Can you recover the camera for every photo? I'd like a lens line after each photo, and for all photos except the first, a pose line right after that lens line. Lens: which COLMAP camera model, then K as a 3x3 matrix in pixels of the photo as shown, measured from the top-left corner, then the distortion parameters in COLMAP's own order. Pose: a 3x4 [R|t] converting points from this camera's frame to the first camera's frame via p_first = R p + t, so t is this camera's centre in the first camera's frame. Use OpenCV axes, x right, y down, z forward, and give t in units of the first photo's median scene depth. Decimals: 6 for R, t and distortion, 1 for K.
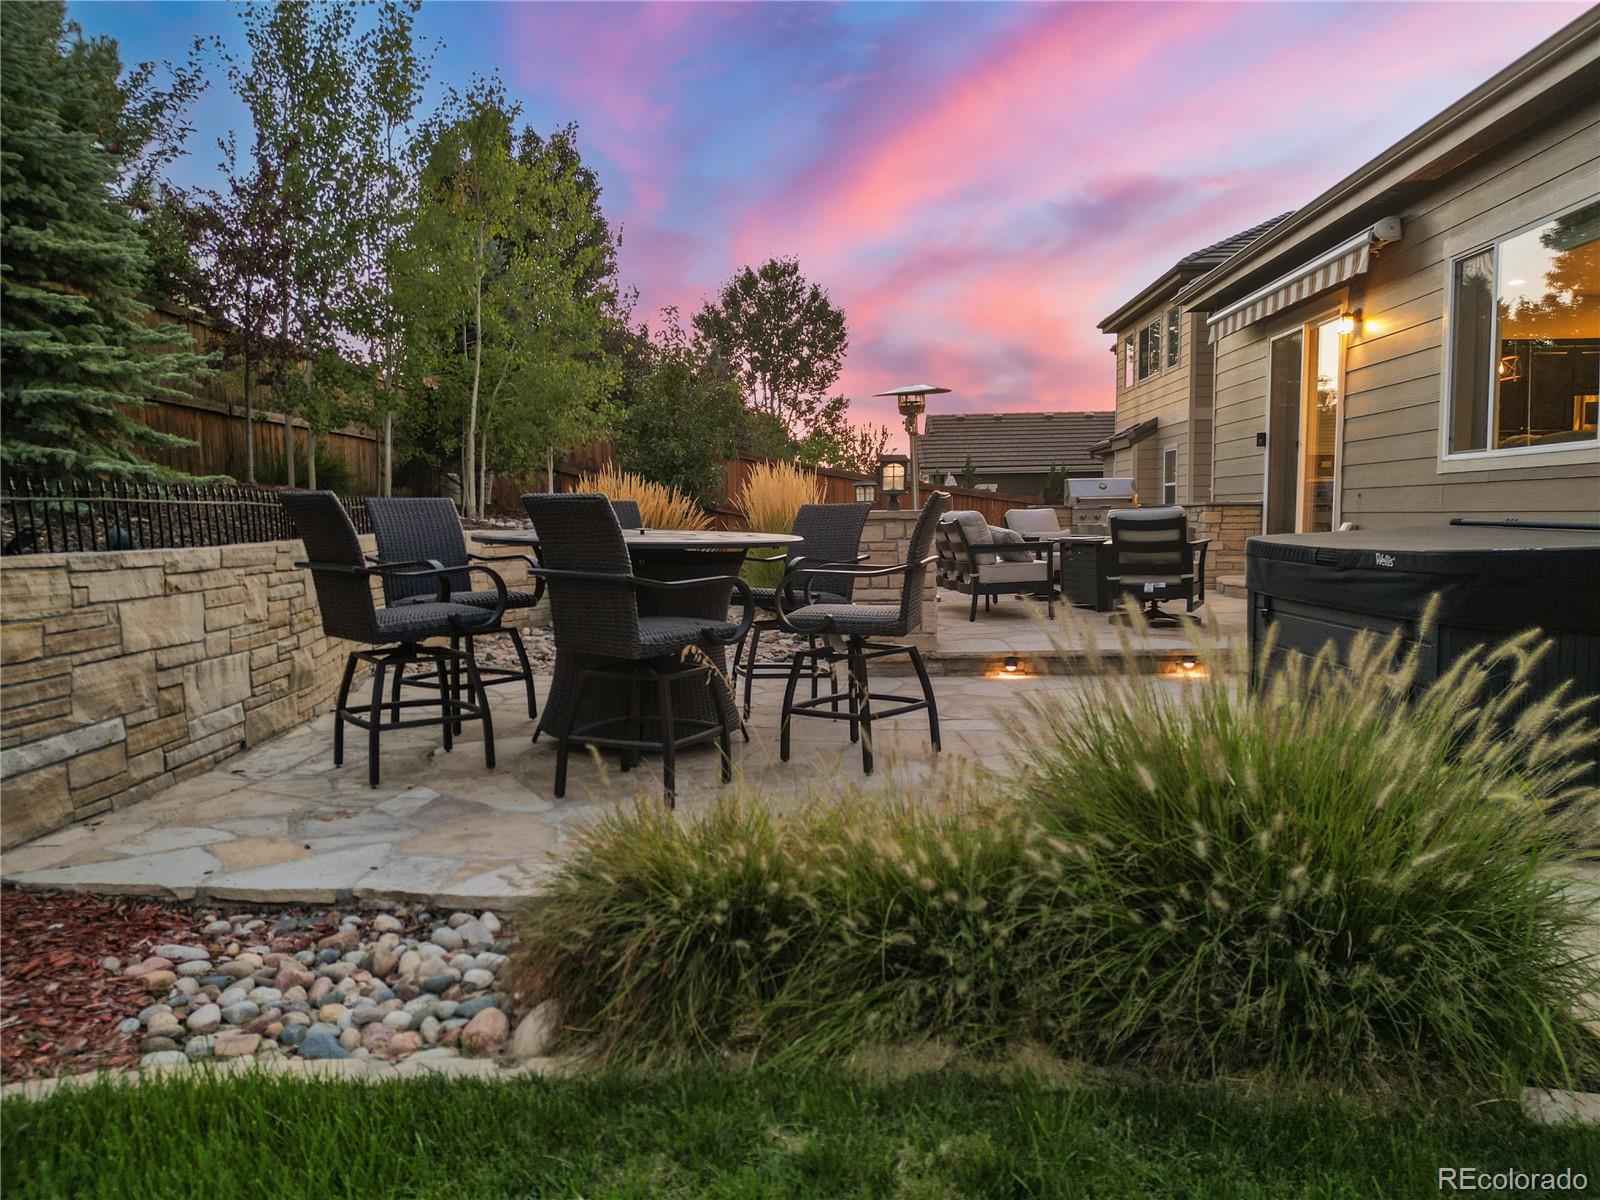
lens RADIAL K [[1113.4, 0, 792.2], [0, 1113.4, 600.5], [0, 0, 1]] dist [0.058740, -0.056361]
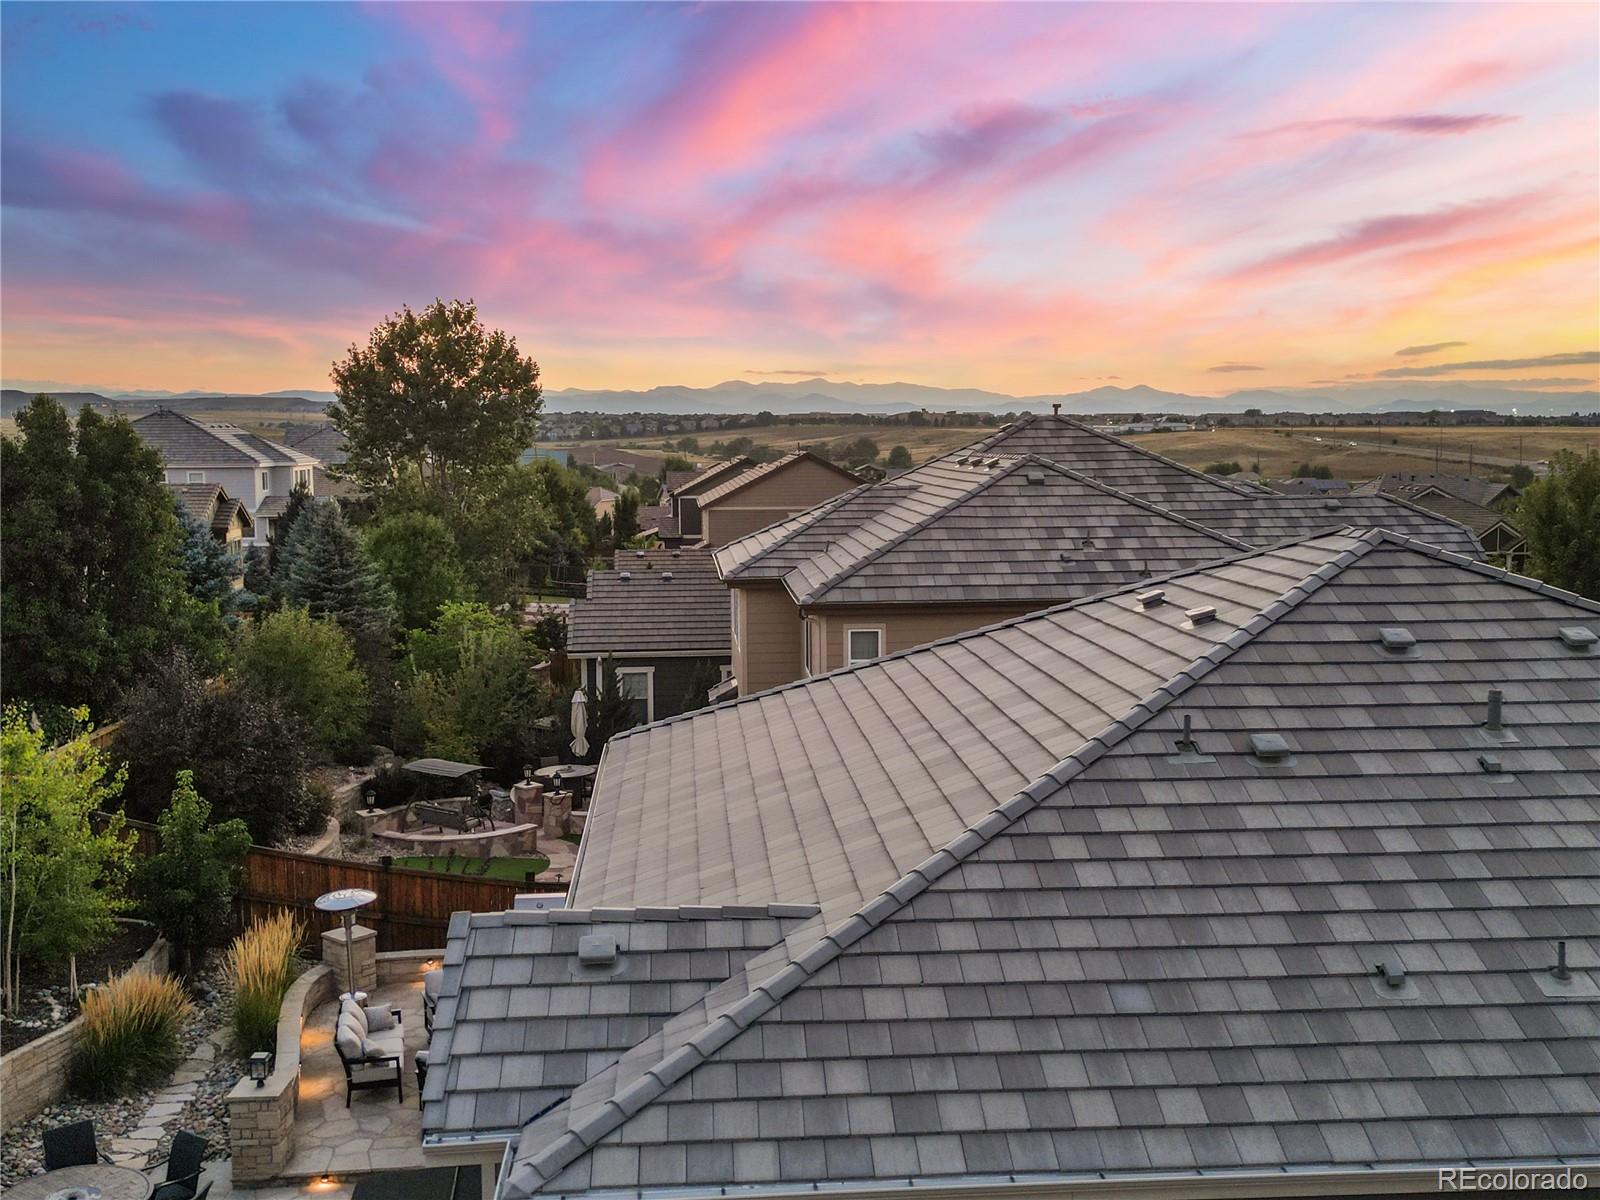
lens RADIAL K [[1637.8, 0, 800.0], [0, 1637.8, 600.0], [0, 0, 1]] dist [0.127600, -0.261857]
pose [[0.990037, -0.002156, 0.140793, 0.390072], [0.000248, 0.999908, 0.013571, -0.606097], [-0.140809, -0.013401, 0.989946, -1.147566]]
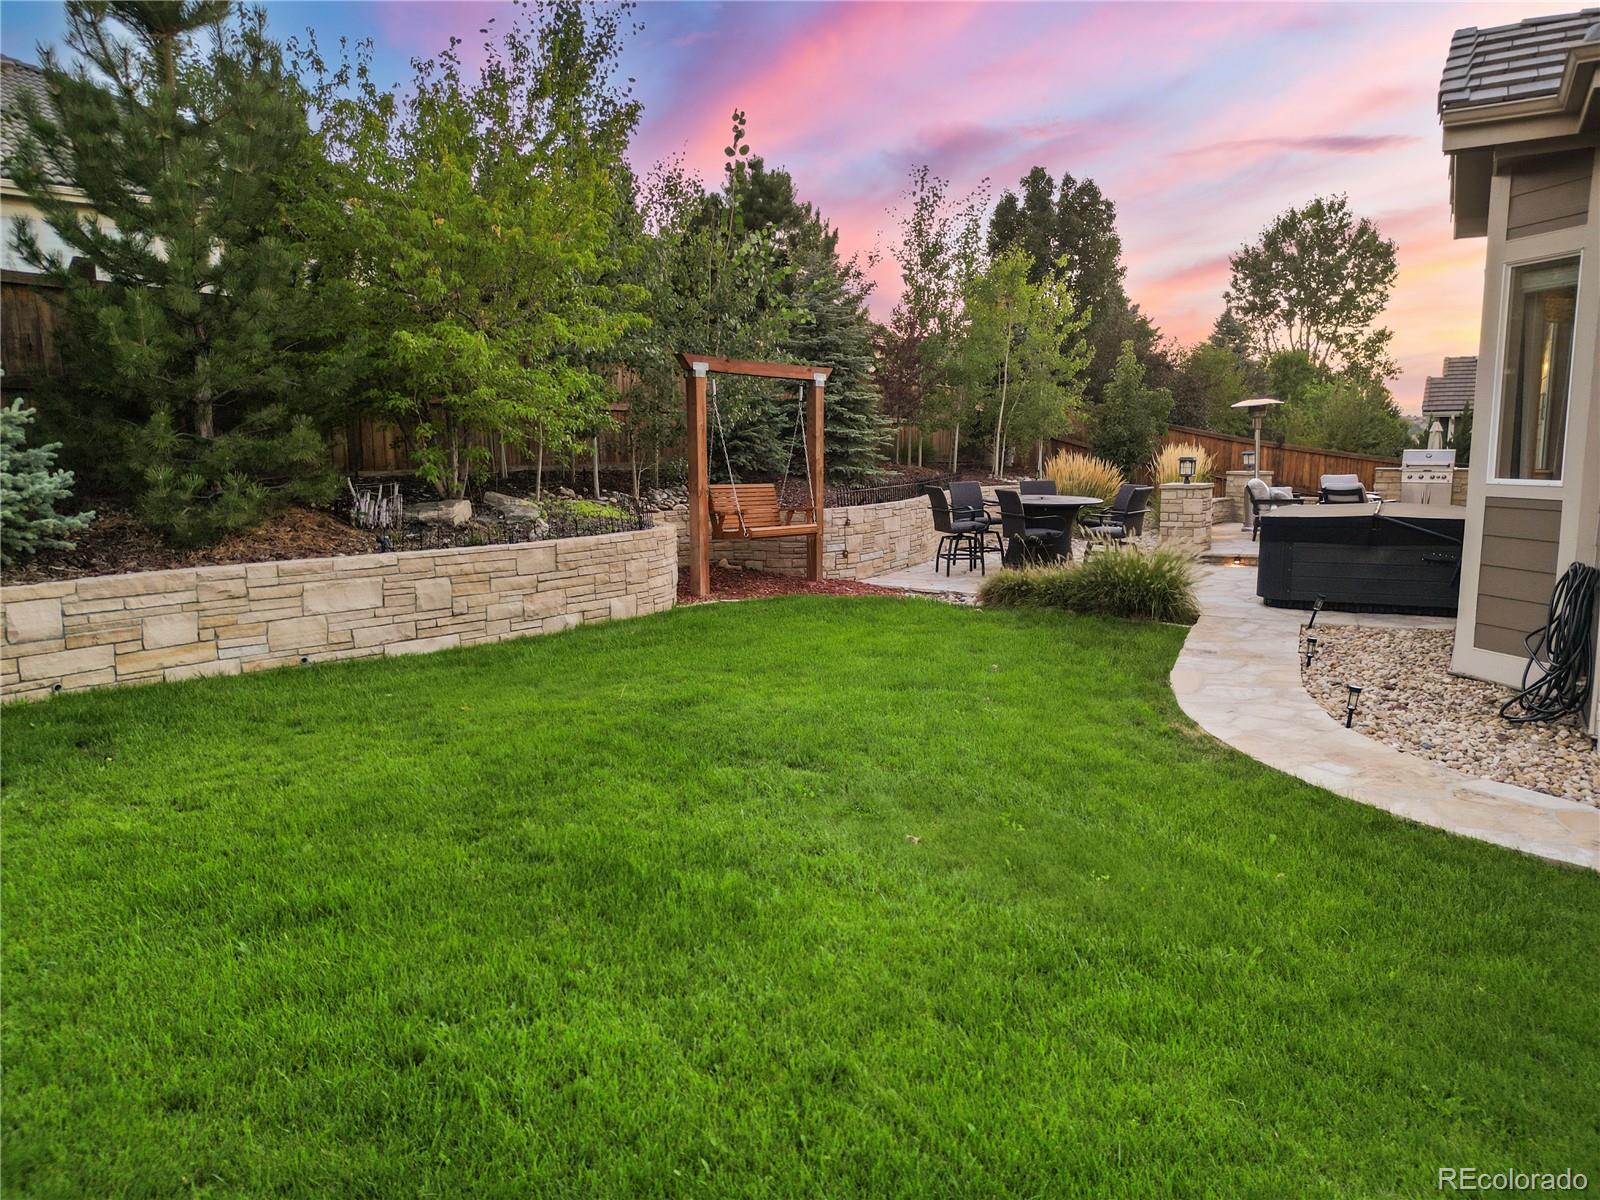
lens RADIAL K [[1084.2, 0, 794.9], [0, 1084.2, 600.5], [0, 0, 1]] dist [0.085744, -0.088010]
pose [[0.884438, 0.070669, -0.461275, 0.285702], [-0.036710, 0.995940, 0.082195, -0.004249], [0.465211, -0.055762, 0.883442, -0.822294]]
